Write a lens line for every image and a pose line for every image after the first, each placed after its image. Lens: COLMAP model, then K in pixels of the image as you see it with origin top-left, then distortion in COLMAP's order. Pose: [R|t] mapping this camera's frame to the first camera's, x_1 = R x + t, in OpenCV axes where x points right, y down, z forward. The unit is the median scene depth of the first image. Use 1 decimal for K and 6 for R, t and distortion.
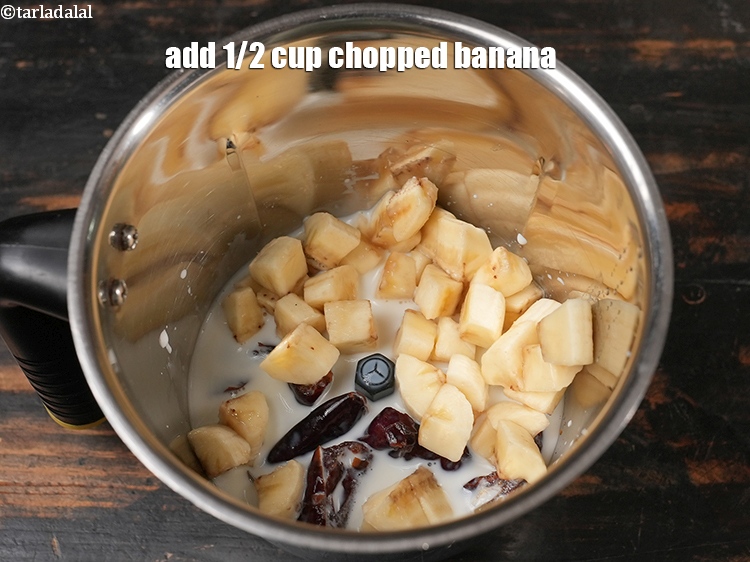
lens RADIAL K [[1304.5, 0, 375.0], [0, 1304.5, 281.0], [0, 0, 1]] dist [-0.026190, 0.055890]
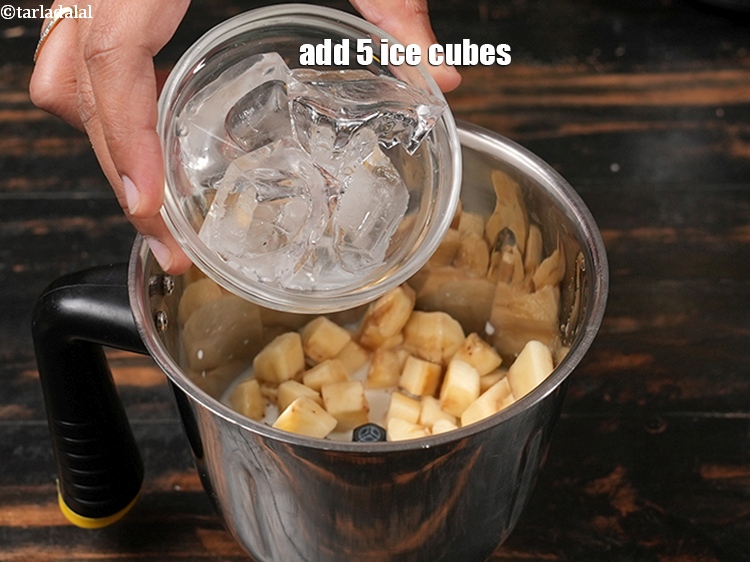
lens RADIAL K [[1665.4, 0, 359.8], [0, 1665.4, 282.9], [0, 0, 1]] dist [0.014962, 0.222819]
pose [[0.998750, -0.031487, 0.038829, -0.051728], [0.042361, 0.945479, -0.322916, 0.353171], [-0.026544, 0.324158, 0.945631, -0.356798]]
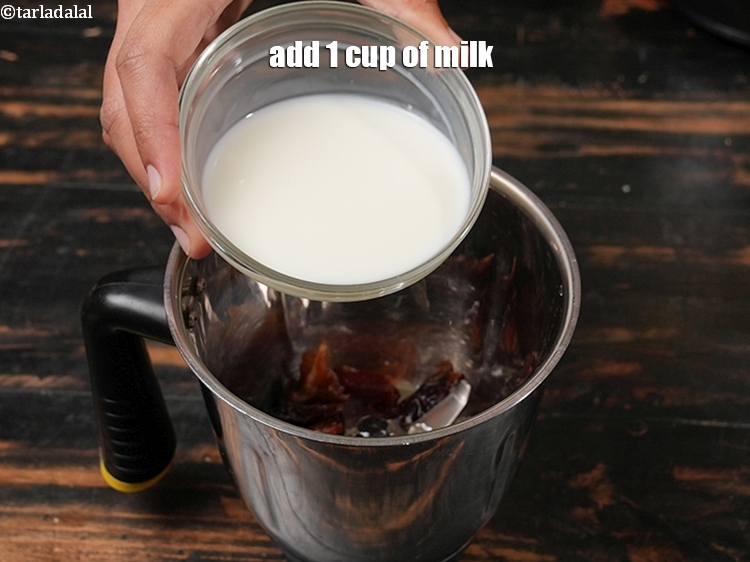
lens RADIAL K [[1638.6, 0, 375.0], [0, 1638.6, 281.0], [0, 0, 1]] dist [0.024935, -0.030403]
pose [[0.999734, 0.023057, 0.000545, -0.000898], [-0.021806, 0.952669, -0.303226, 0.364685], [-0.007511, 0.303133, 0.952919, -0.509964]]
